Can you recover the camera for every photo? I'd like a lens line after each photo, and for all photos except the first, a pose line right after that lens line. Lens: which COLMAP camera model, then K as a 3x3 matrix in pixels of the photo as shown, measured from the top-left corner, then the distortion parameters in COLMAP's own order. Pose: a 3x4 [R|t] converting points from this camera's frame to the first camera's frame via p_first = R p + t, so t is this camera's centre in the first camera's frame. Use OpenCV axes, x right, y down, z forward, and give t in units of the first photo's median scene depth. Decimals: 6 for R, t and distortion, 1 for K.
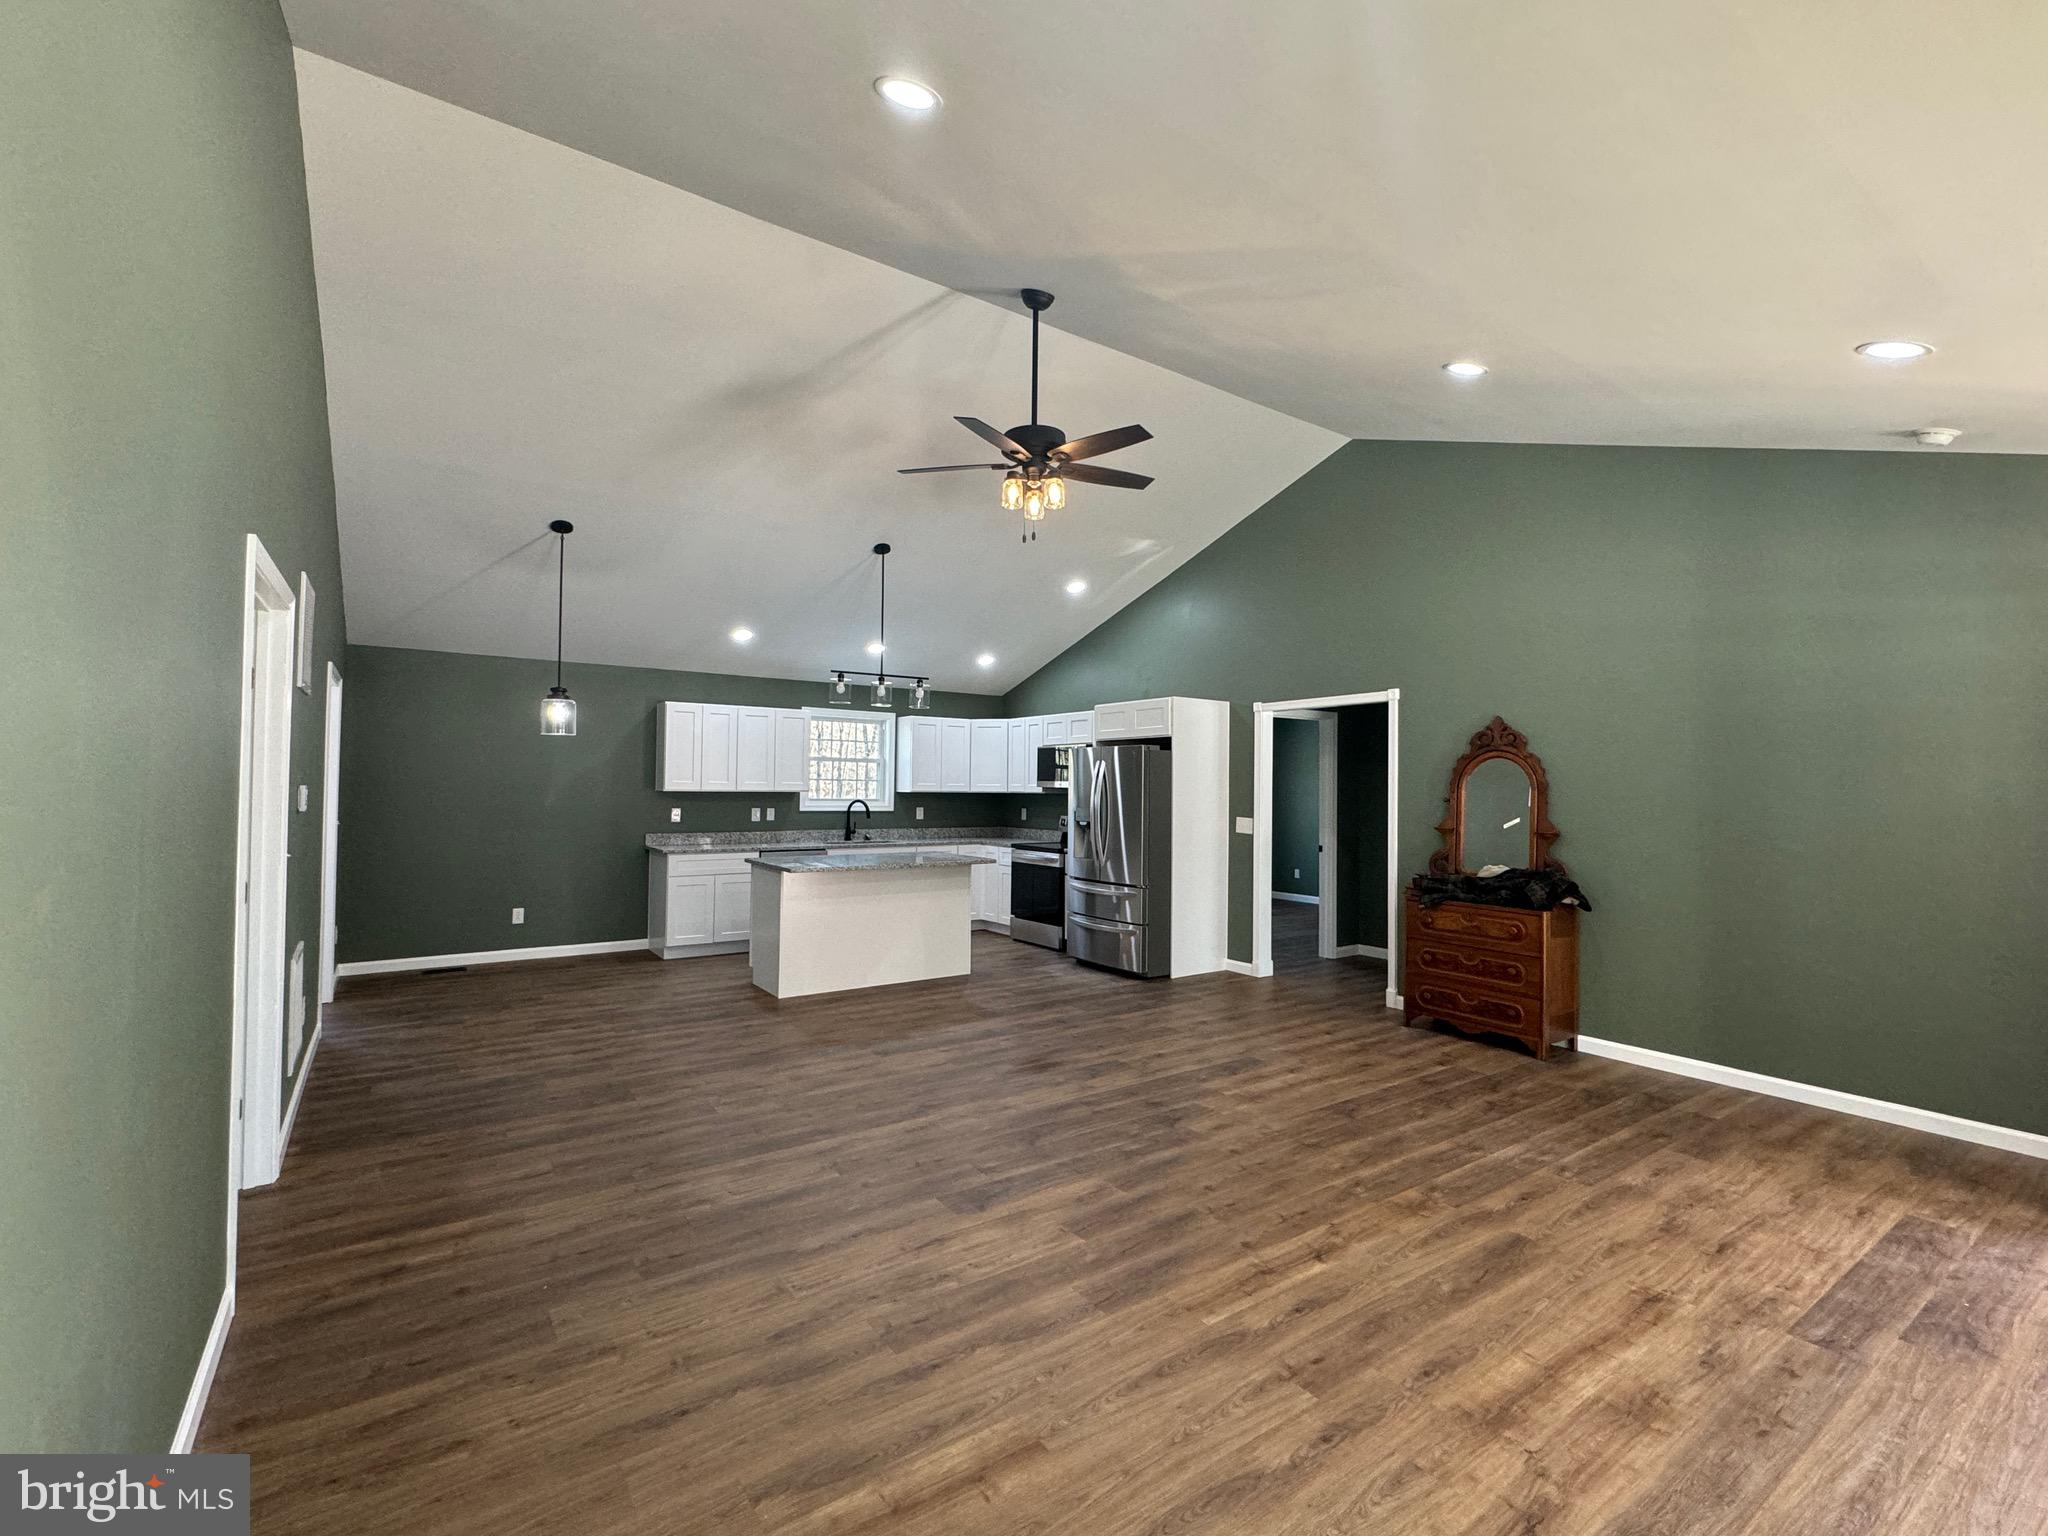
lens RADIAL K [[912.1, 0, 1024.0], [0, 912.1, 768.0], [0, 0, 1]] dist [-0.008867, 0.000314]
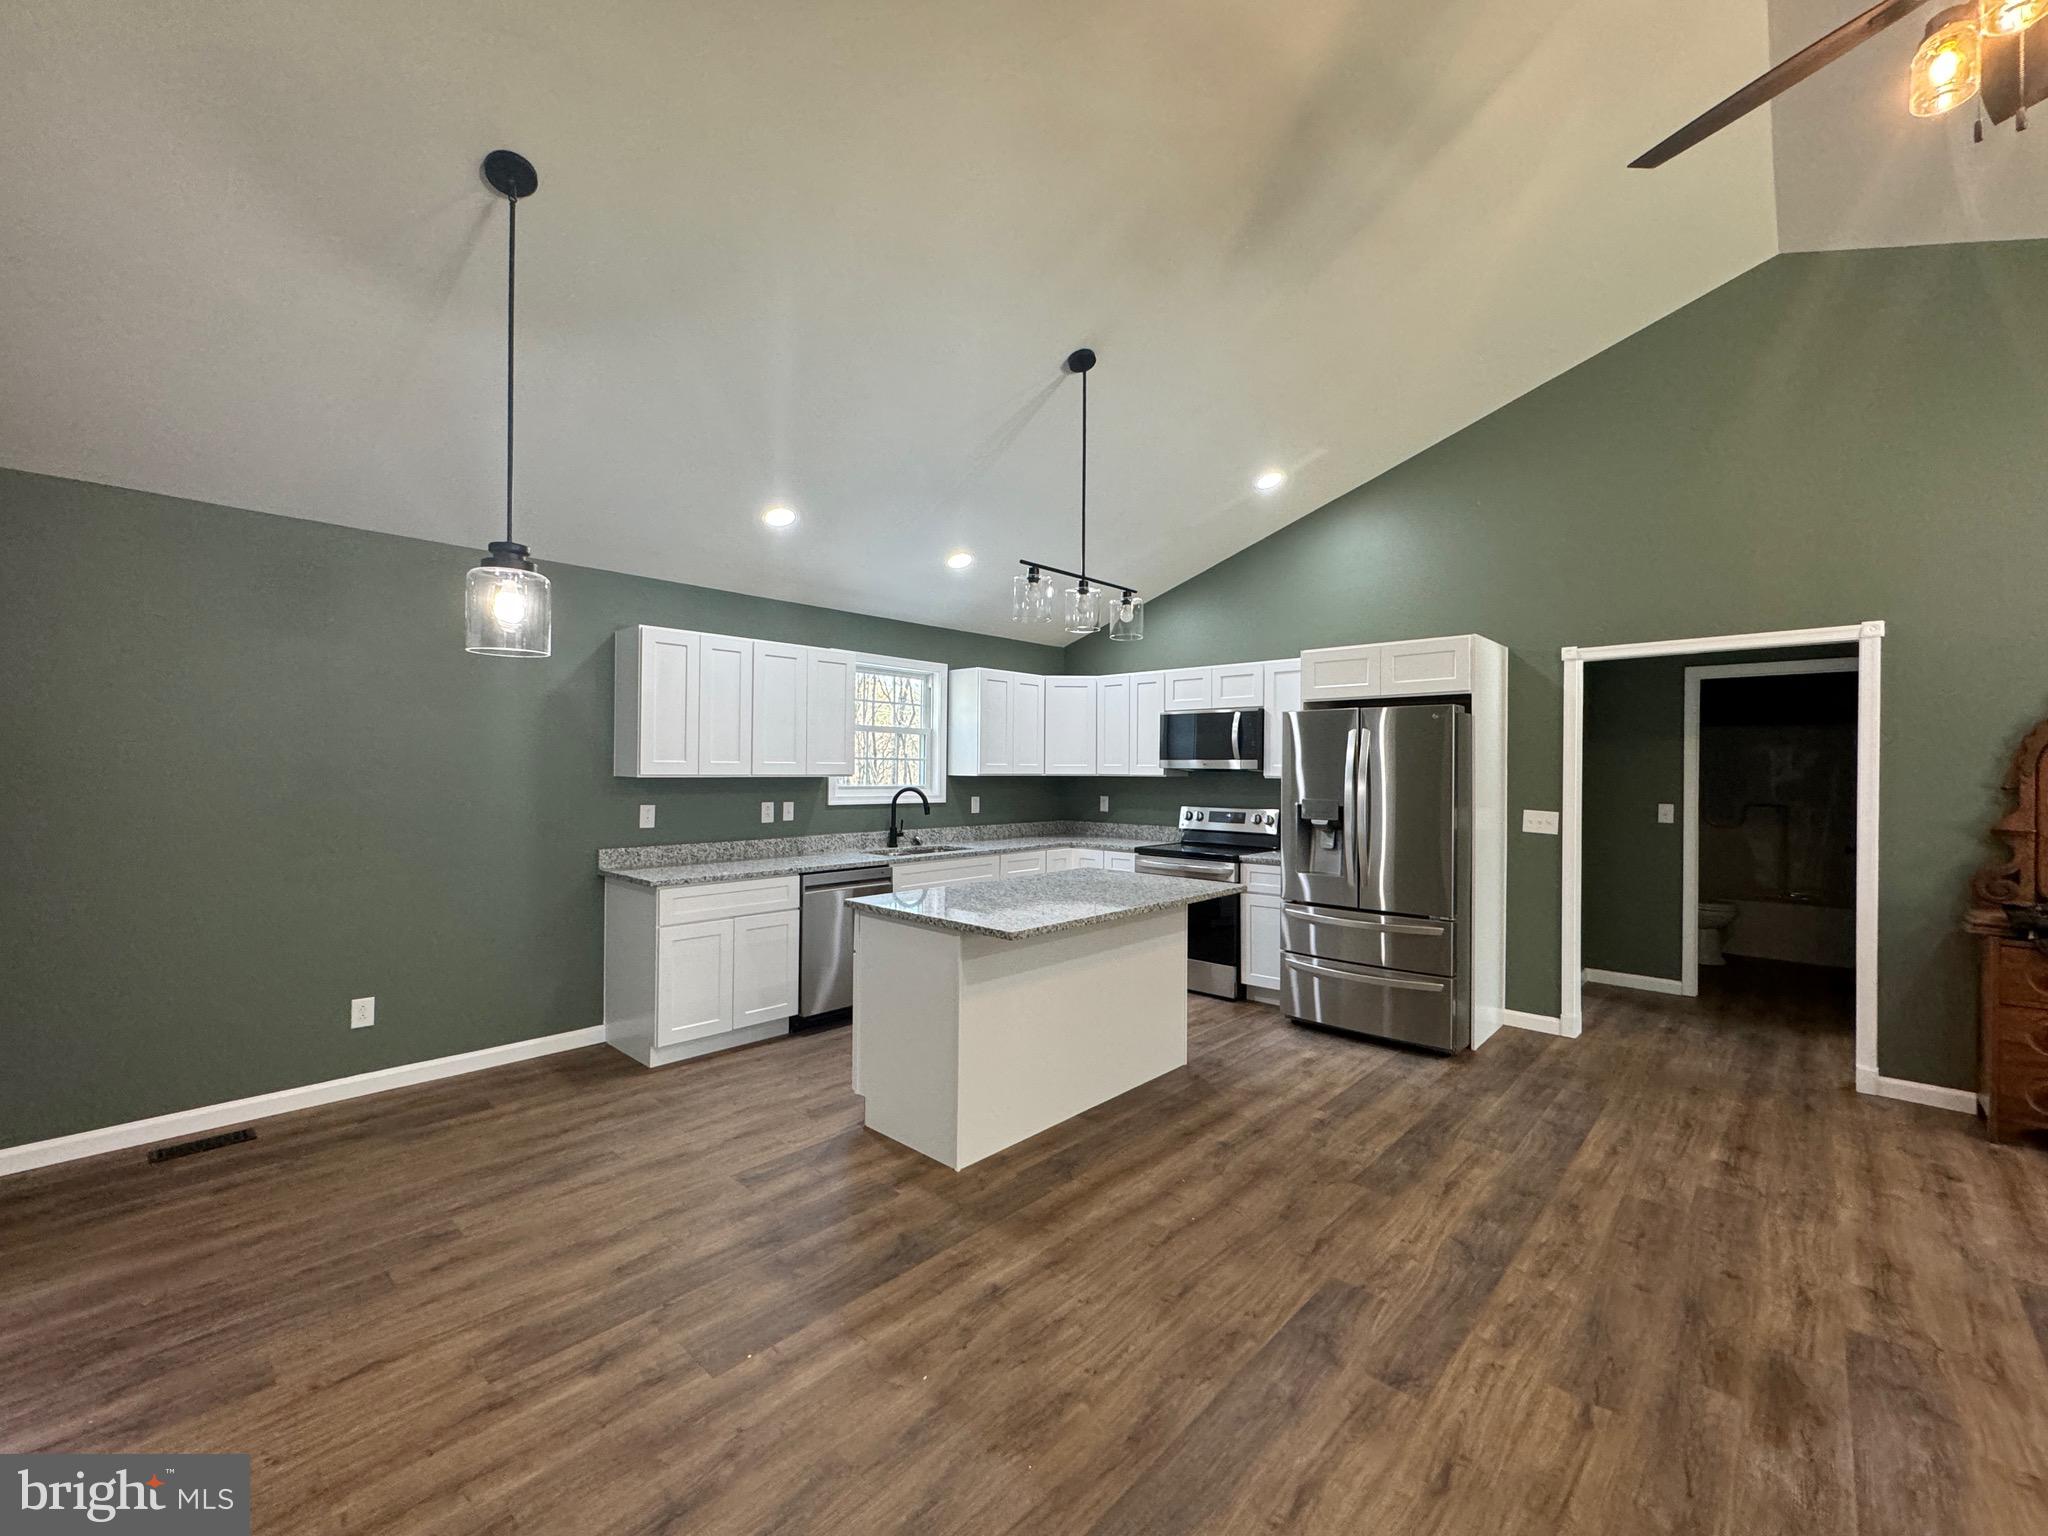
lens RADIAL K [[849.0, 0, 1024.0], [0, 849.0, 768.0], [0, 0, 1]] dist [-0.000194, -0.000272]
pose [[0.977459, -0.002996, 0.211102, -0.264448], [-0.001921, 0.999732, 0.023087, 0.006094], [-0.211115, -0.022972, 0.977191, 0.407295]]
